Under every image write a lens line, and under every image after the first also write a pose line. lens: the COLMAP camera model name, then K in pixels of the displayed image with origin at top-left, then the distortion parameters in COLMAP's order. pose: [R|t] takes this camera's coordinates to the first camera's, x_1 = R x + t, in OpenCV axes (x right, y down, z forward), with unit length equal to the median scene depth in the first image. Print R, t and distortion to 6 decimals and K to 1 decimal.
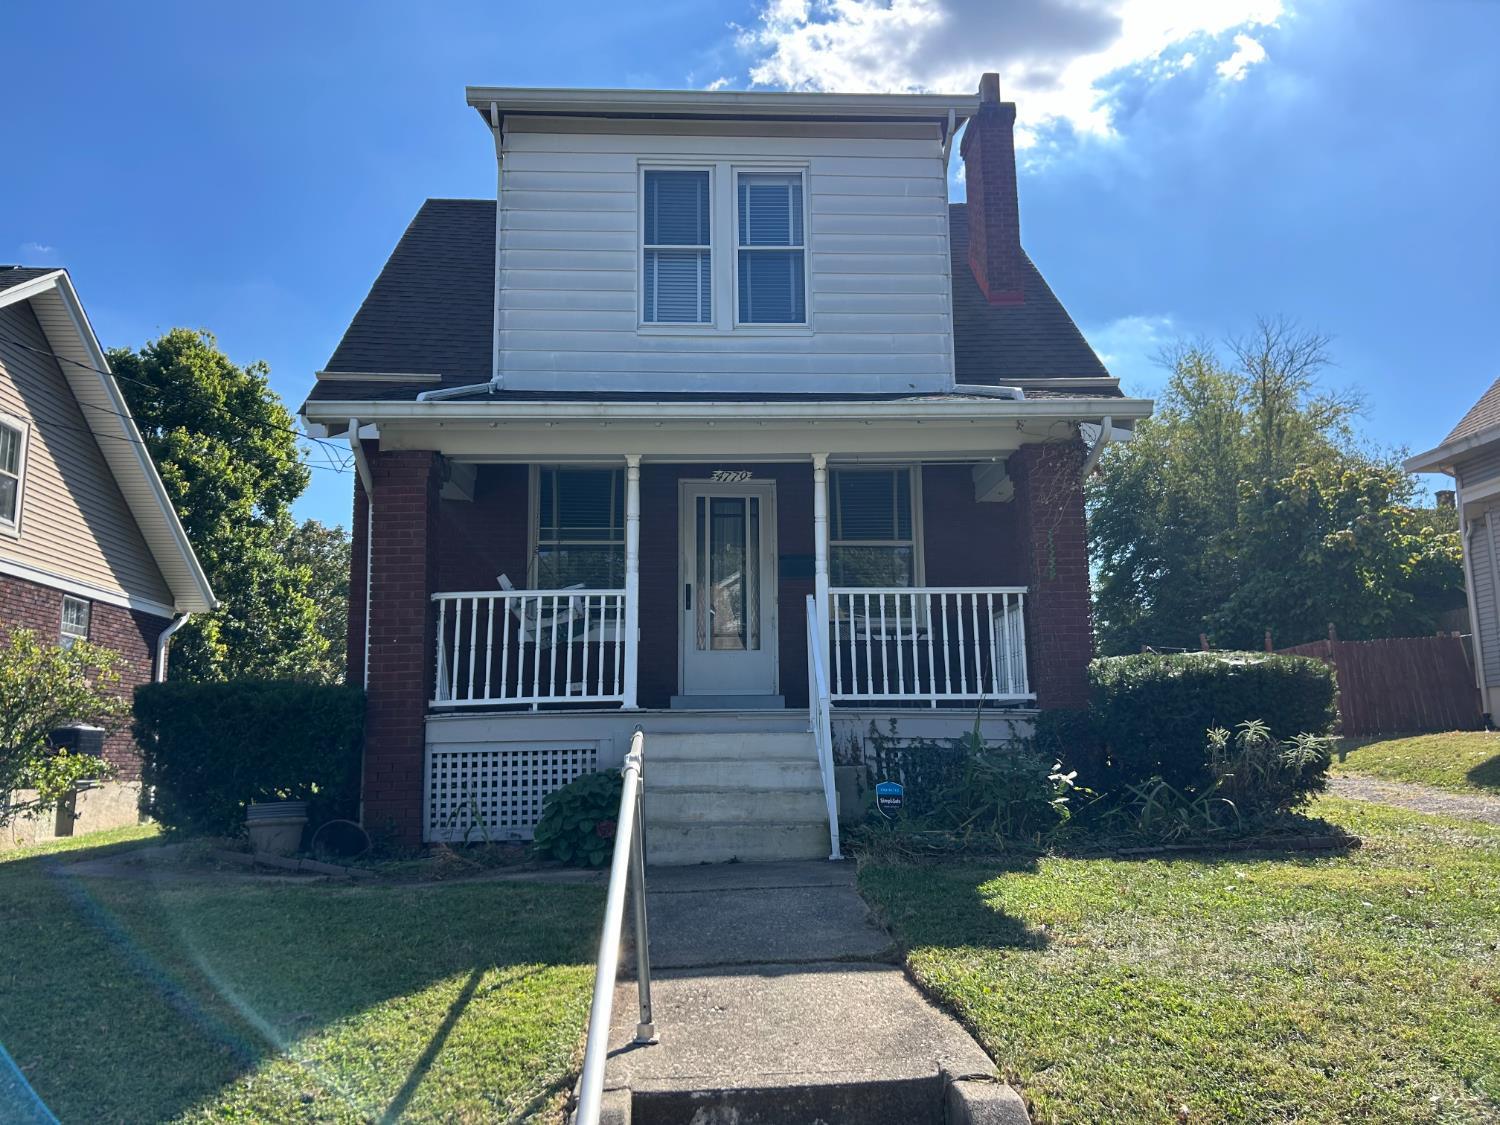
lens RADIAL K [[1117.2, 0, 759.1], [0, 1117.2, 565.5], [0, 0, 1]] dist [0.079908, -0.112346]
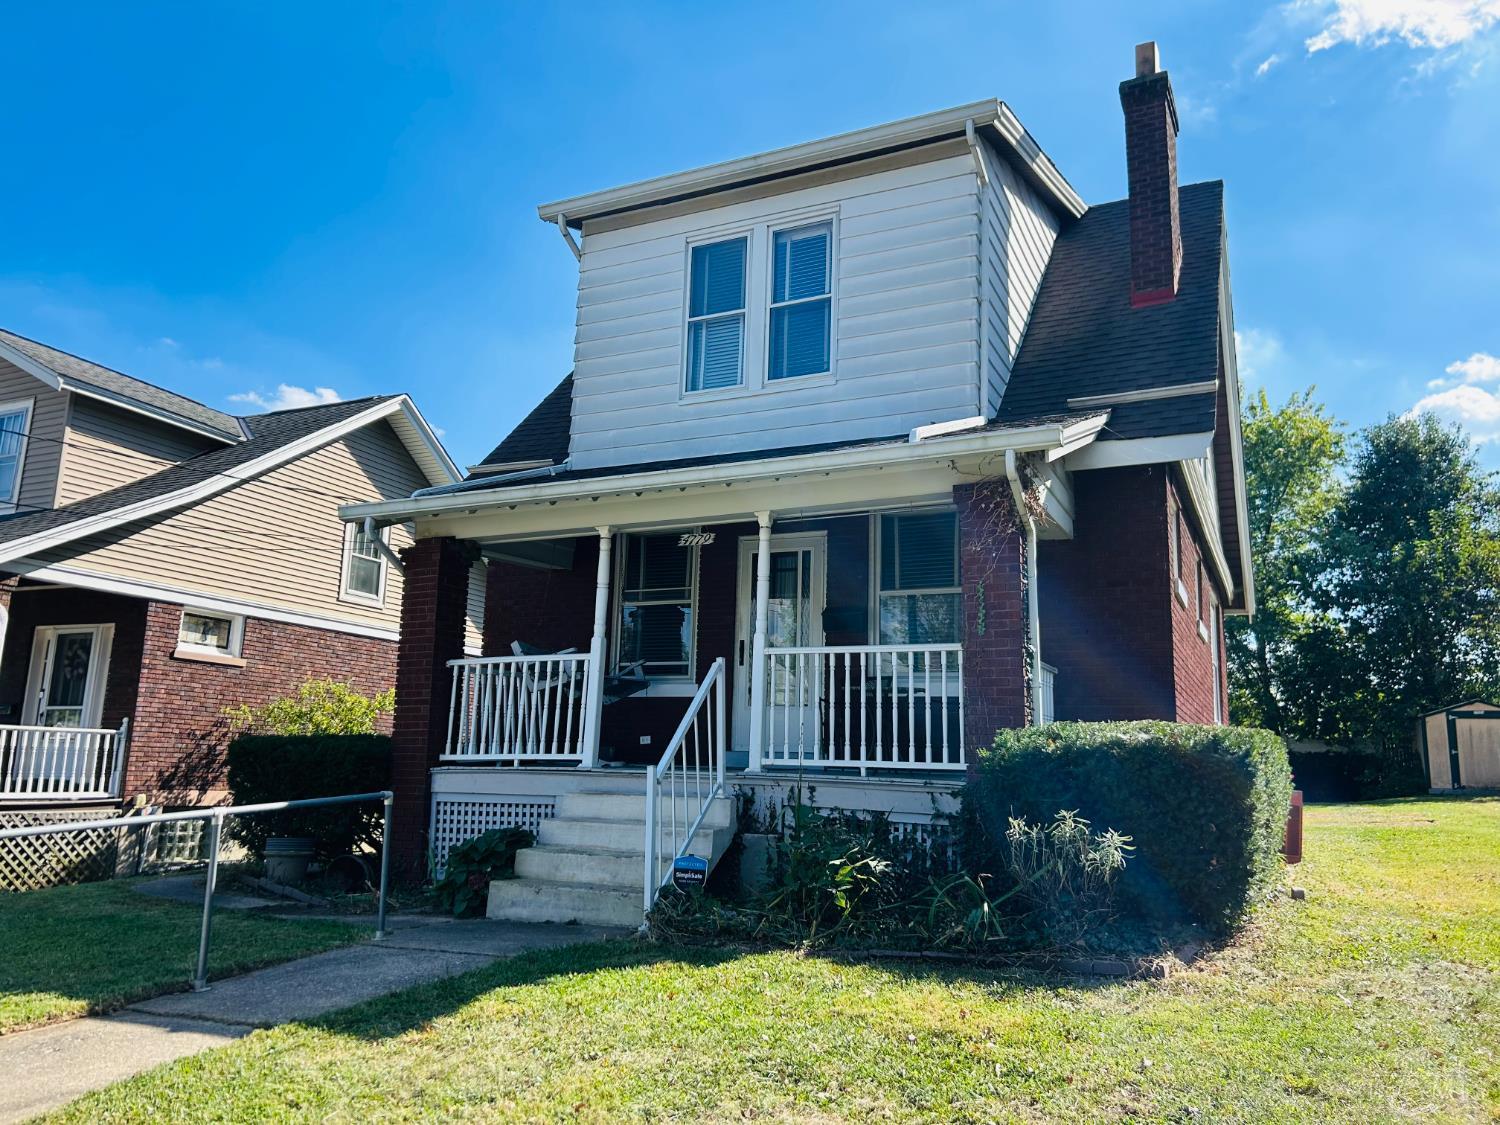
lens RADIAL K [[1117.2, 0, 759.1], [0, 1117.2, 565.5], [0, 0, 1]] dist [0.079908, -0.112346]
pose [[0.881002, -0.051896, -0.470257, 0.513509], [0.040911, 0.998599, -0.033557, -0.019842], [0.471340, 0.010325, 0.881891, 0.129060]]
